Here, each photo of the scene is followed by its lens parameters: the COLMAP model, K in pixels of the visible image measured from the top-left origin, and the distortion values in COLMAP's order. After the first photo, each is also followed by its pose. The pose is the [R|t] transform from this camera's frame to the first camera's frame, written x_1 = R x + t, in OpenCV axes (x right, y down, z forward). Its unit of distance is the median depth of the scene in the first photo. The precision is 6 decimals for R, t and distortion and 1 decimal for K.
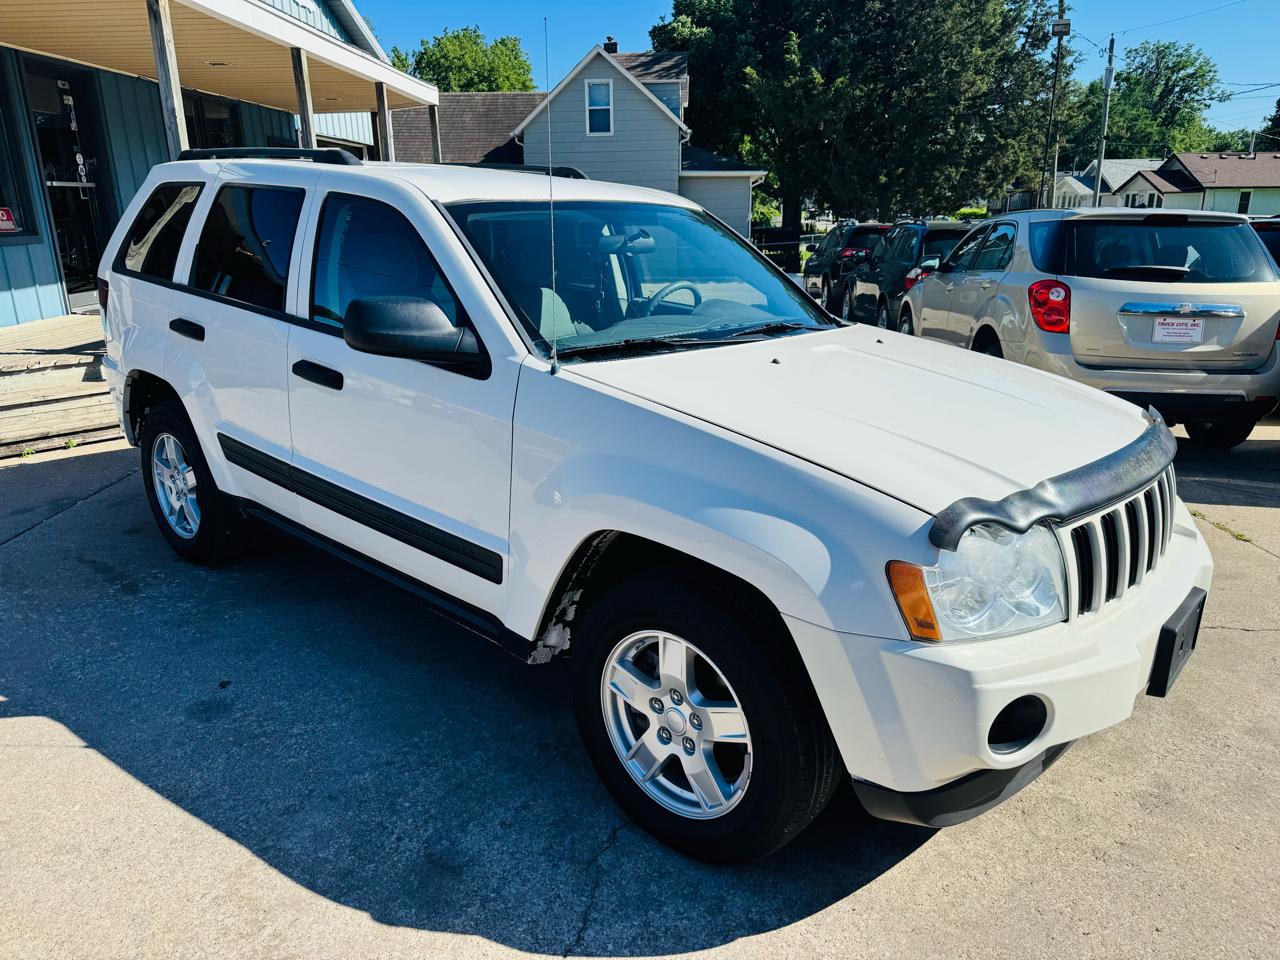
lens RADIAL K [[897.4, 0, 632.1], [0, 897.4, 481.0], [0, 0, 1]] dist [-0.002794, -0.006127]
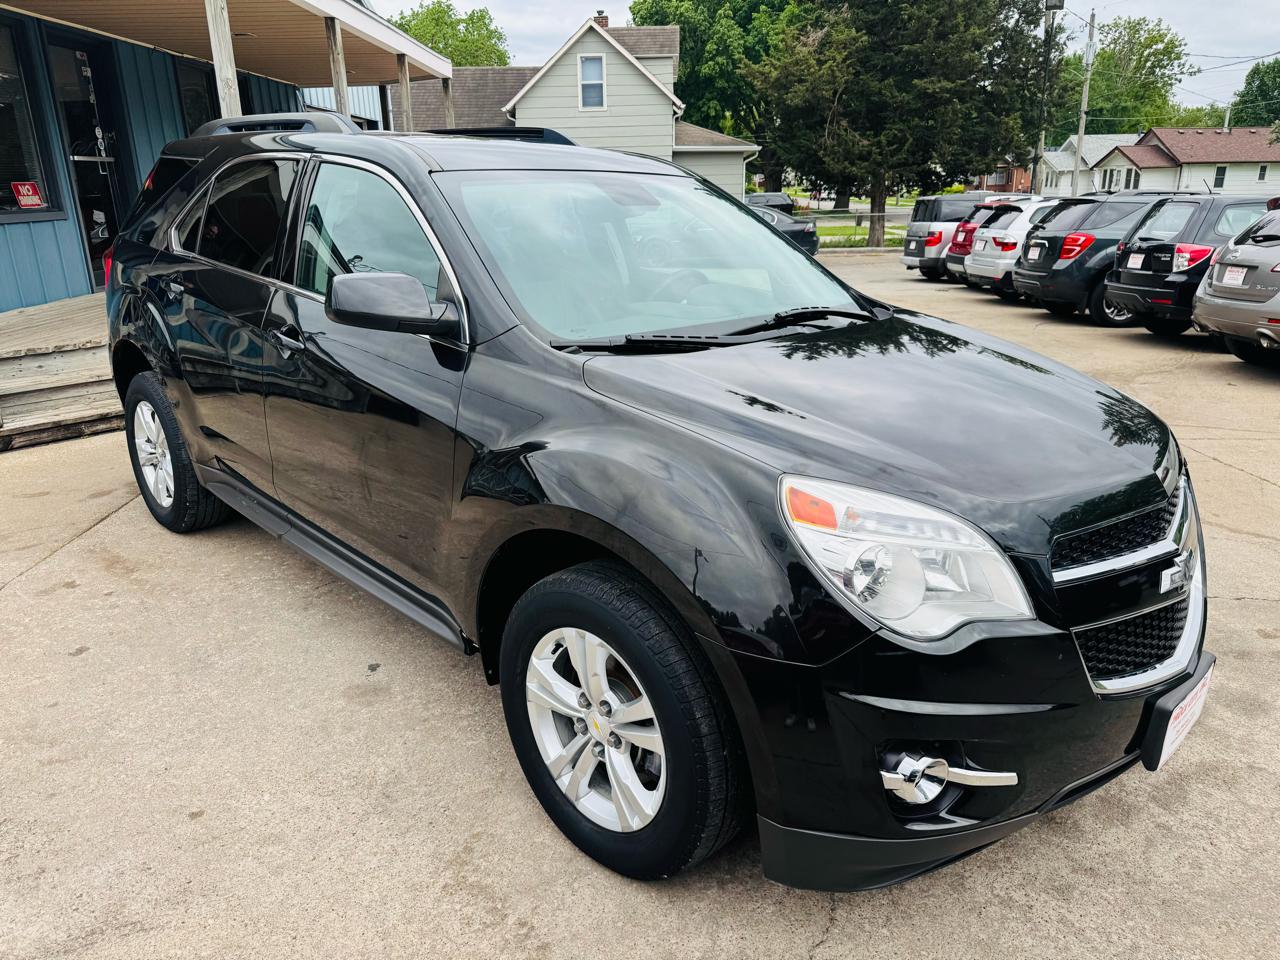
lens RADIAL K [[895.5, 0, 628.2], [0, 895.5, 475.1], [0, 0, 1]] dist [0.001271, -0.008932]
pose [[0.999640, -0.010791, 0.024575, -0.108264], [0.010361, 0.999792, 0.017550, 0.001661], [-0.024759, -0.017289, 0.999544, 0.012248]]
